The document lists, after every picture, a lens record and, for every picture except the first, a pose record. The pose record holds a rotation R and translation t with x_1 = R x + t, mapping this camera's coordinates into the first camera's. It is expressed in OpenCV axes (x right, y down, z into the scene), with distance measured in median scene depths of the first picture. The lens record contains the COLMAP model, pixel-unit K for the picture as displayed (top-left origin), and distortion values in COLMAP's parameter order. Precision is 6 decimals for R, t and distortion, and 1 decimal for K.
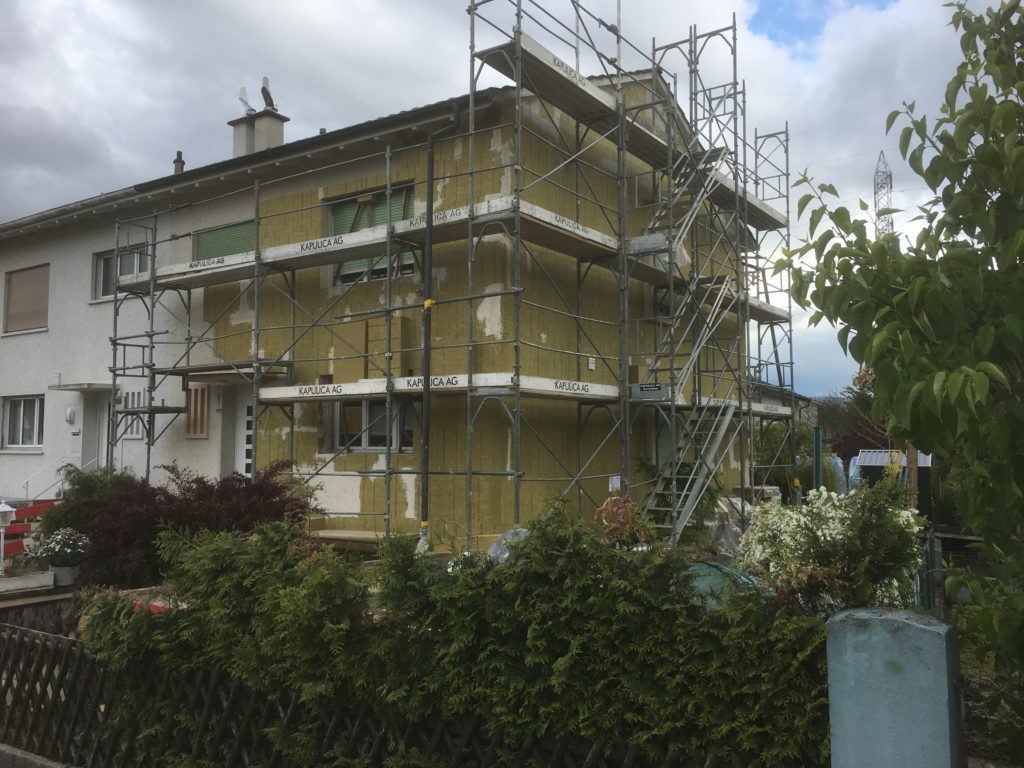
lens RADIAL K [[859.1, 0, 506.4], [0, 859.1, 374.8], [0, 0, 1]] dist [0.077775, -0.101282]
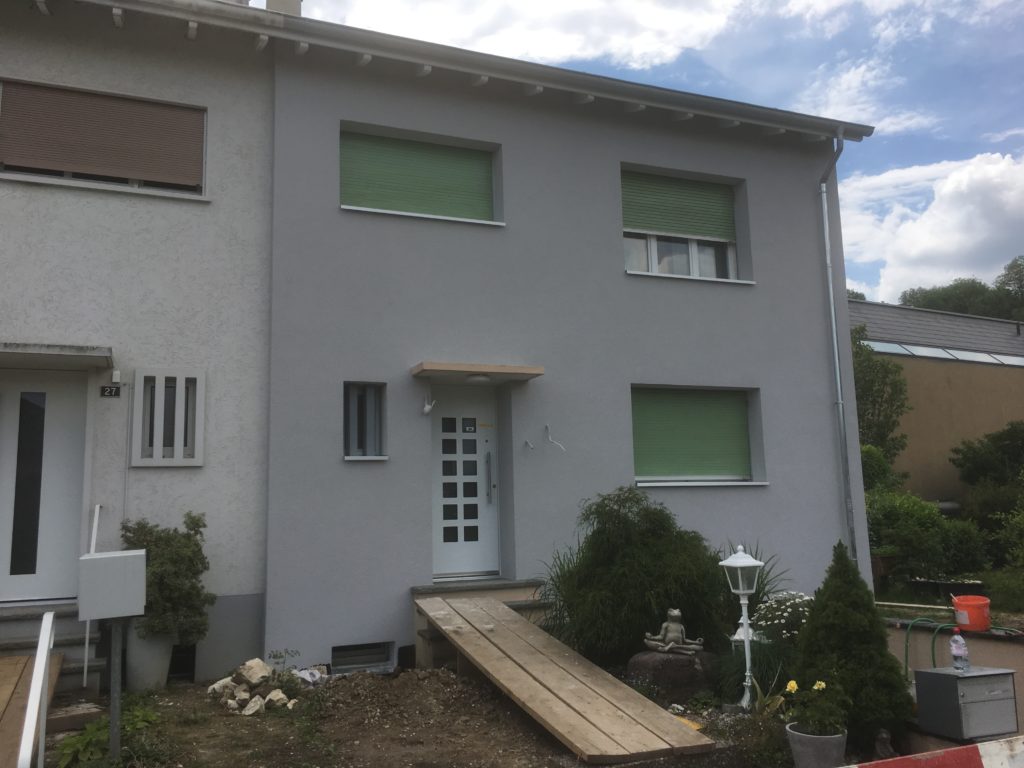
lens RADIAL K [[859.1, 0, 505.4], [0, 859.1, 379.5], [0, 0, 1]] dist [0.077775, -0.101282]
pose [[0.543178, 0.110492, 0.832316, -0.888144], [-0.039833, 0.993578, -0.105905, 0.081083], [-0.838672, 0.024372, 0.544091, 0.647328]]
